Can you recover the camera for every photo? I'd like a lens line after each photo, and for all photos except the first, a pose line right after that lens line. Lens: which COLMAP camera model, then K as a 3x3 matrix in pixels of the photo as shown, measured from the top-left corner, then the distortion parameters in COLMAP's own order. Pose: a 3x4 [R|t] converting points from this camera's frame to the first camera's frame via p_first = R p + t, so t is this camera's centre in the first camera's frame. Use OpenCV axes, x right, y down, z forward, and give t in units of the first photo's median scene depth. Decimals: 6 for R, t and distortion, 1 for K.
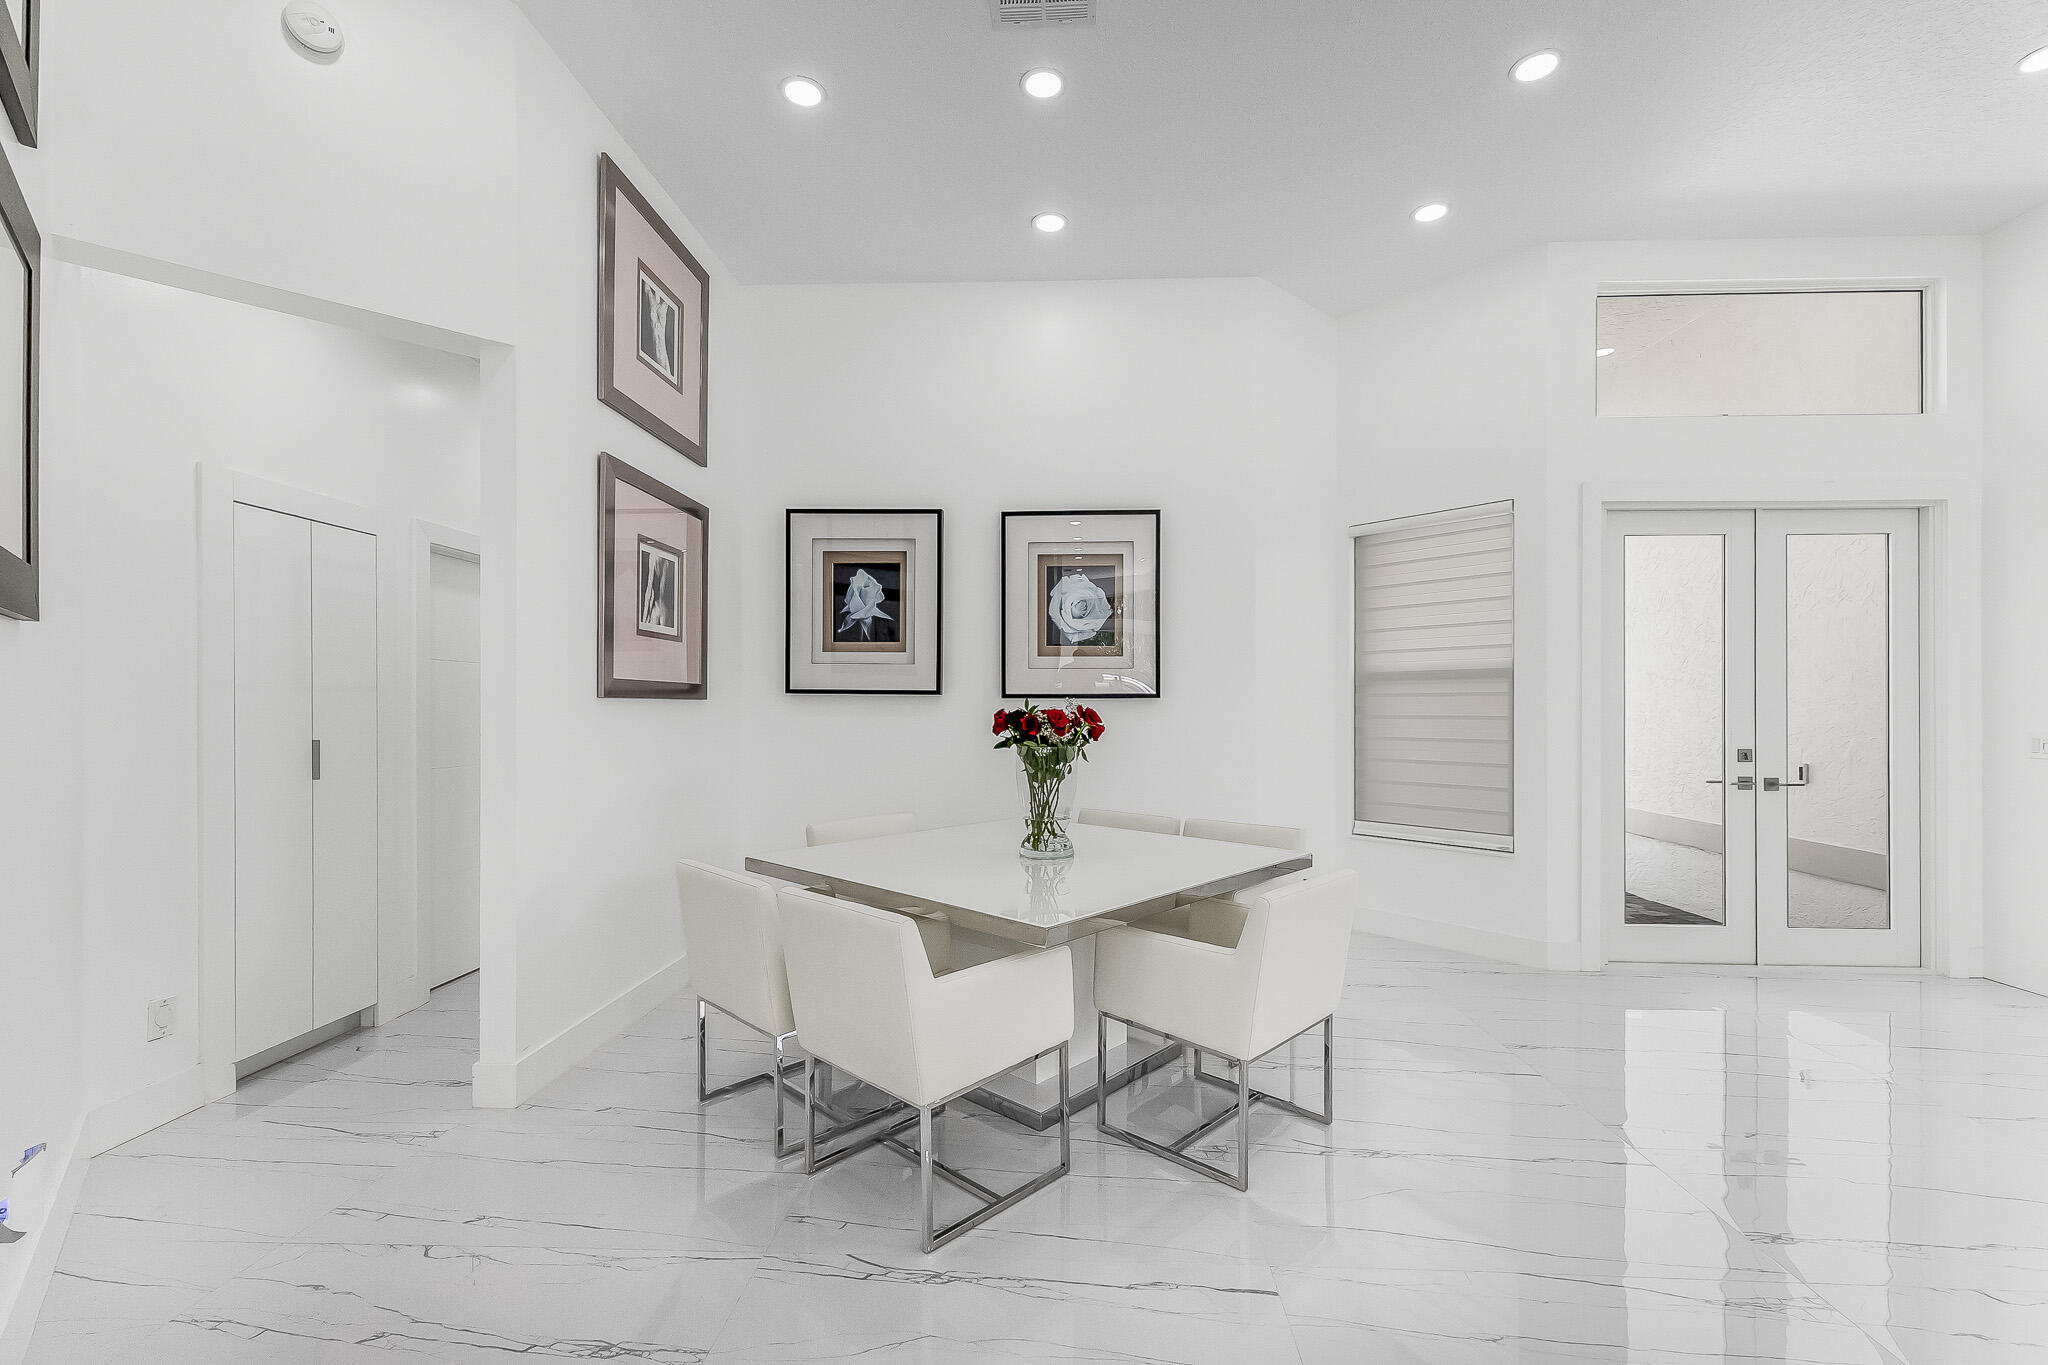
lens RADIAL K [[881.4, 0, 1023.4], [0, 881.4, 688.7], [0, 0, 1]] dist [0.015335, -0.000679]
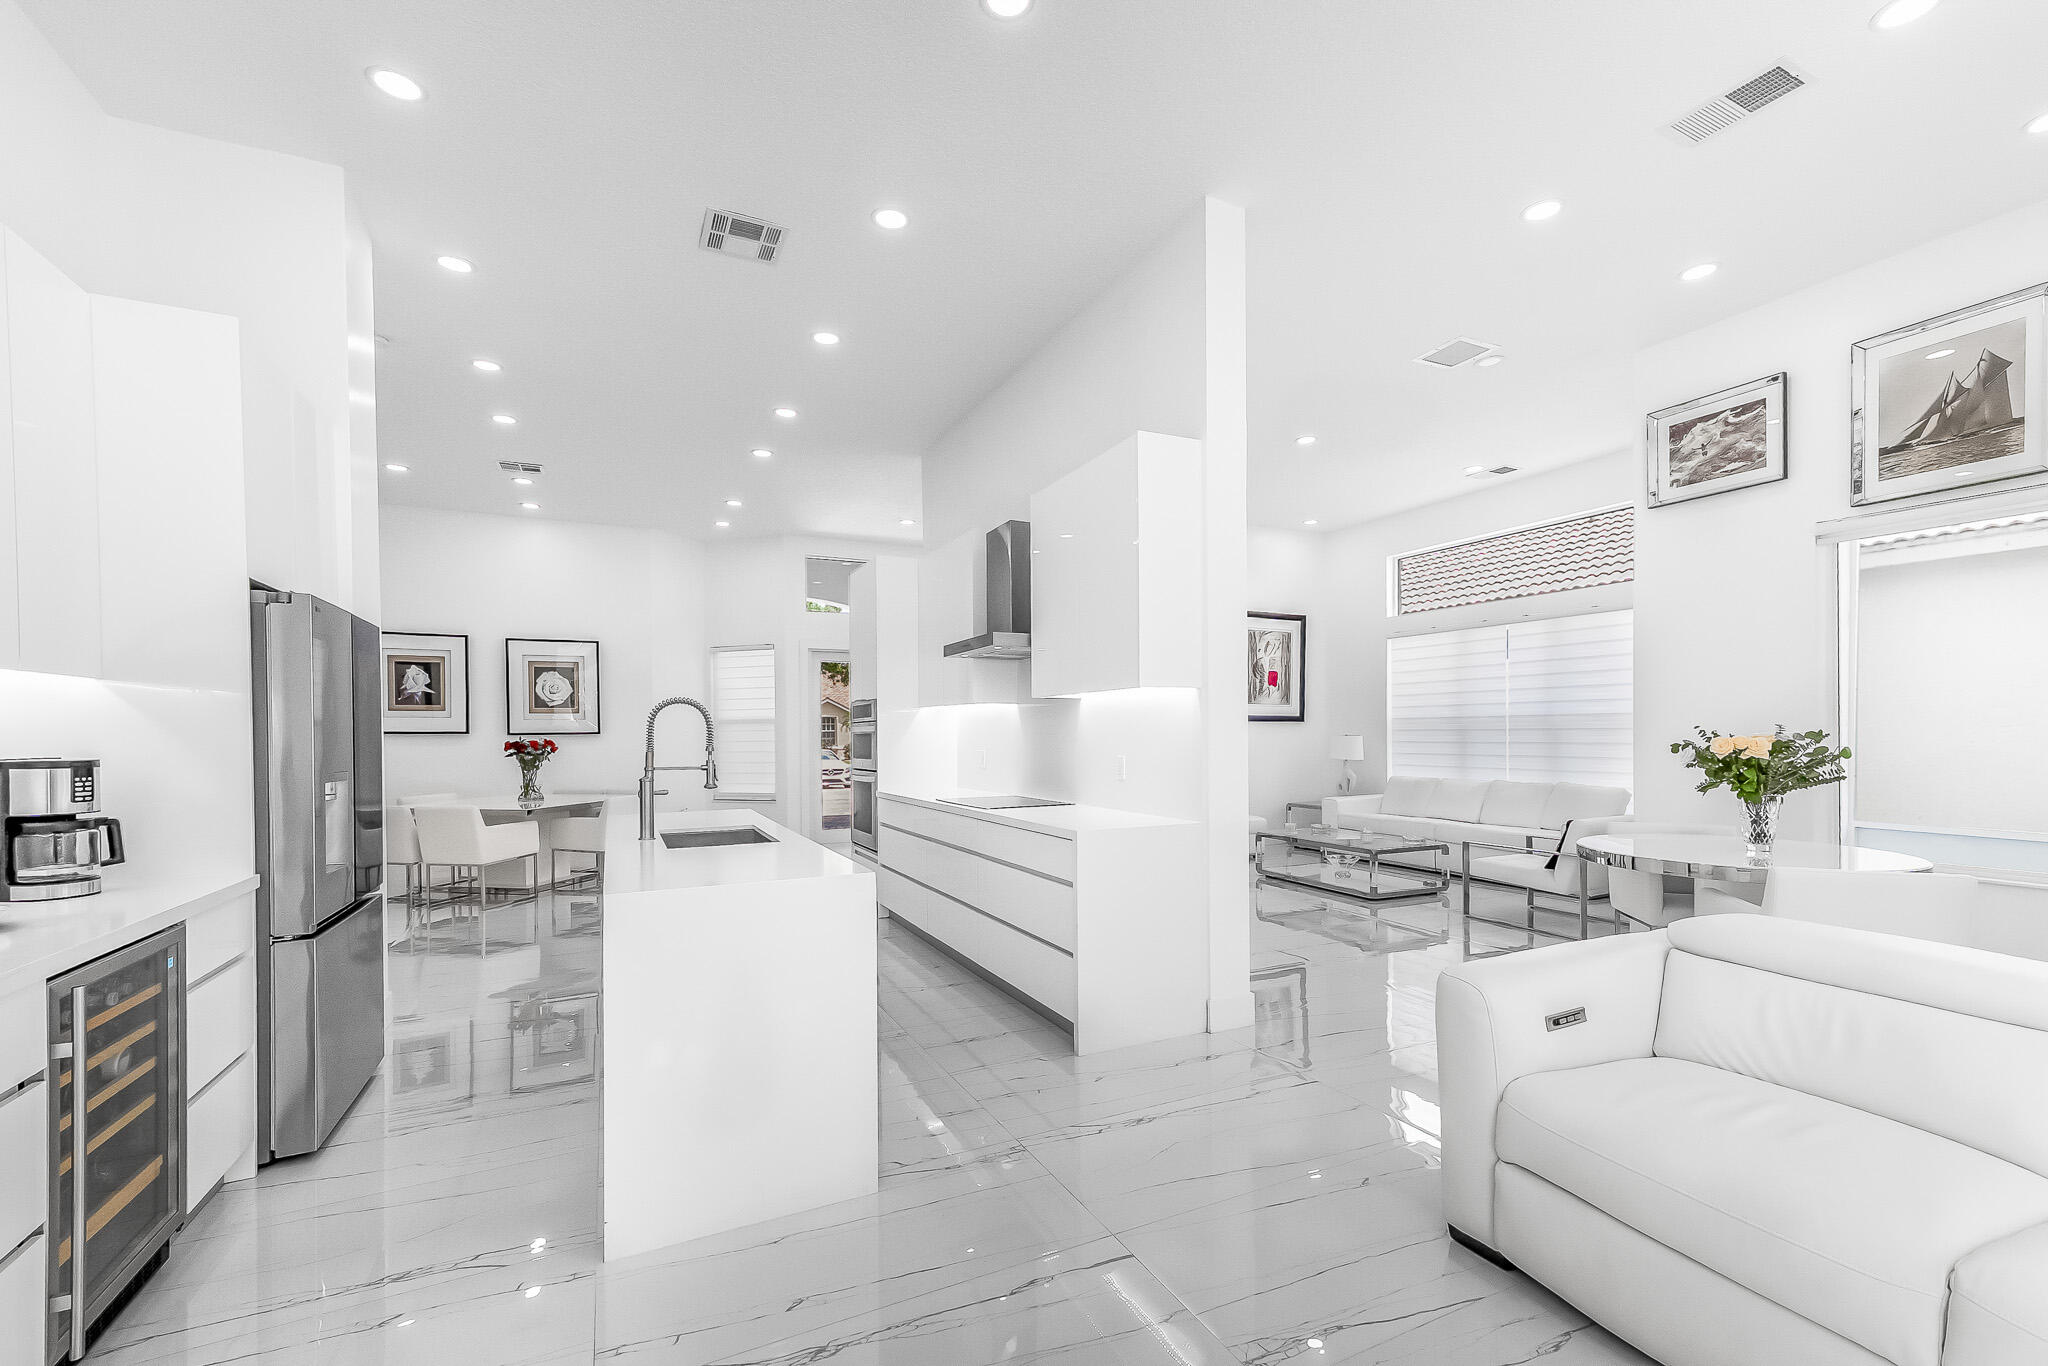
lens RADIAL K [[881.4, 0, 1019.8], [0, 881.4, 737.5], [0, 0, 1]] dist [0.015335, -0.000679]
pose [[0.875213, -0.011763, 0.483594, 0.020221], [0.005472, 0.999881, 0.014417, -0.009050], [-0.483706, -0.009972, 0.875174, -1.290111]]
